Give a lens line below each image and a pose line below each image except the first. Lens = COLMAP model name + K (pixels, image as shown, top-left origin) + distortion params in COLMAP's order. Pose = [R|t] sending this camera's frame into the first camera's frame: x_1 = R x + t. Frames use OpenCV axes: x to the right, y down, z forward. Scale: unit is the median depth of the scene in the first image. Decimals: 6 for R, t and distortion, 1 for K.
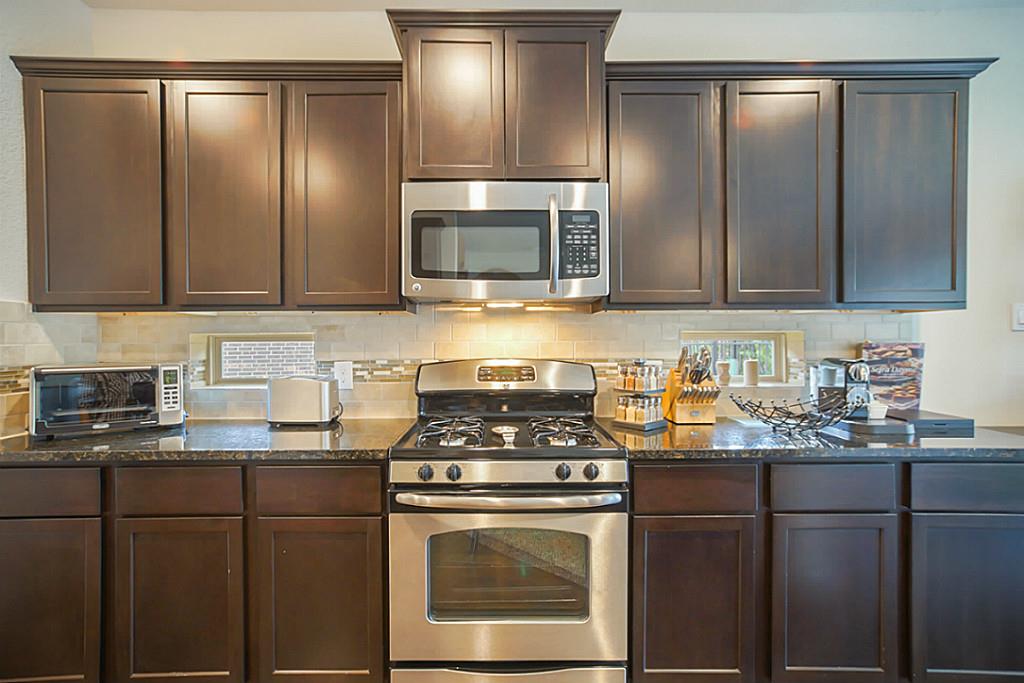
lens RADIAL K [[496.6, 0, 512.0], [0, 496.6, 341.5], [0, 0, 1]] dist [-0.066953, 0.068469]
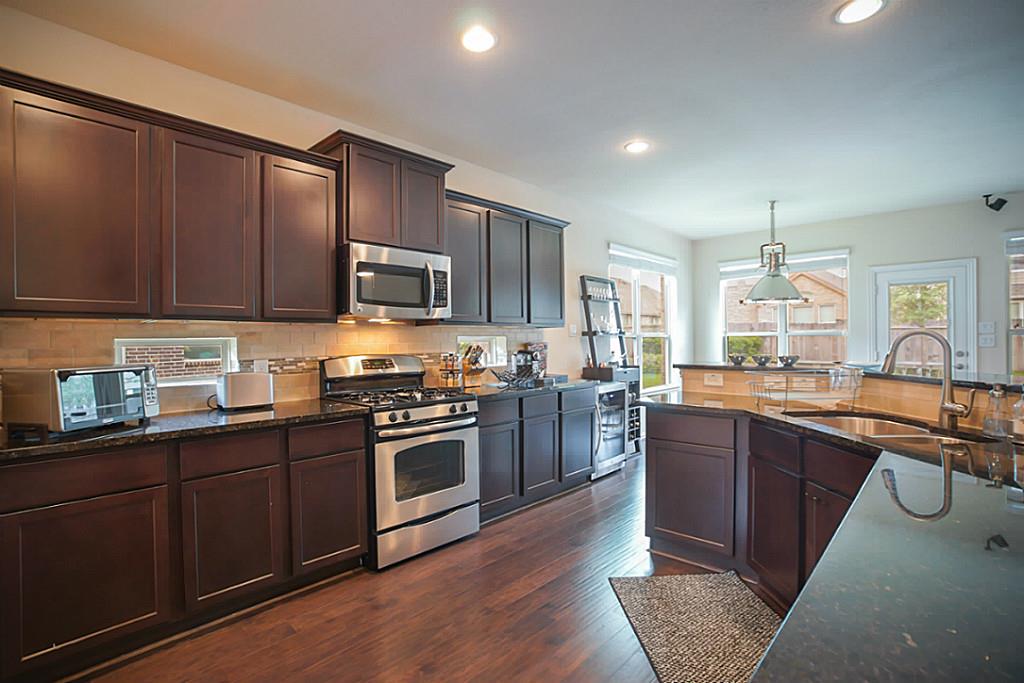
lens RADIAL K [[480.7, 0, 500.7], [0, 480.7, 339.9], [0, 0, 1]] dist [-0.004266, 0.000132]
pose [[0.716586, -0.004210, 0.697486, -0.853959], [0.012493, 0.999899, -0.006800, 0.004610], [-0.697387, 0.013586, 0.716566, -0.388172]]
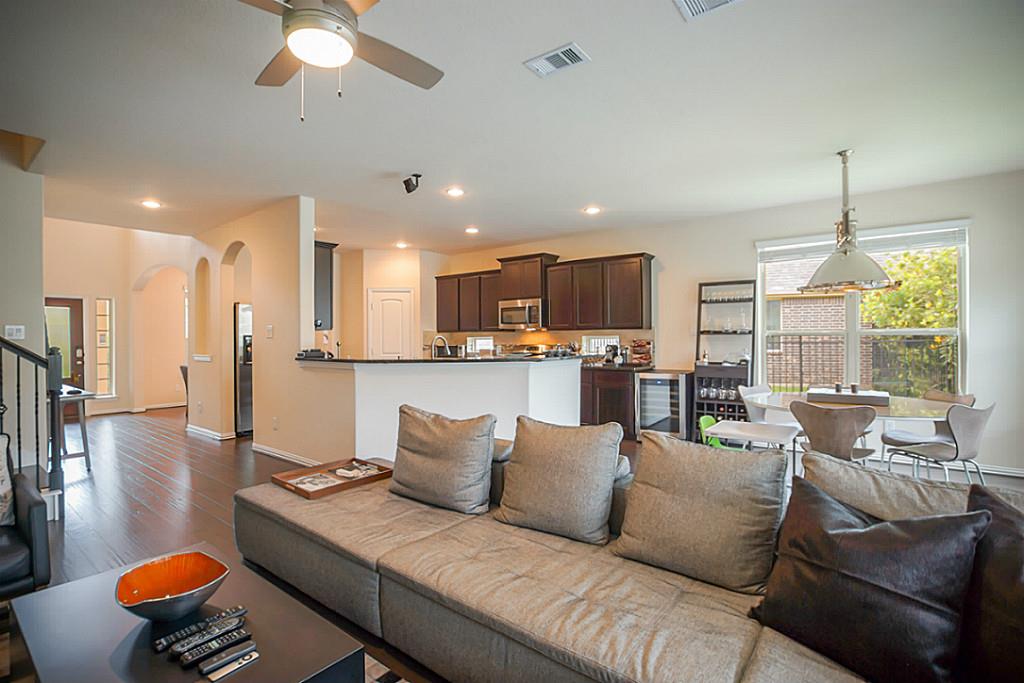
lens RADIAL K [[480.7, 0, 500.7], [0, 480.7, 339.9], [0, 0, 1]] dist [-0.004266, 0.000132]
pose [[0.776162, 0.002960, -0.630526, 2.093795], [0.004255, 0.999942, 0.009932, -0.033513], [0.630519, -0.010392, 0.776105, -1.906866]]
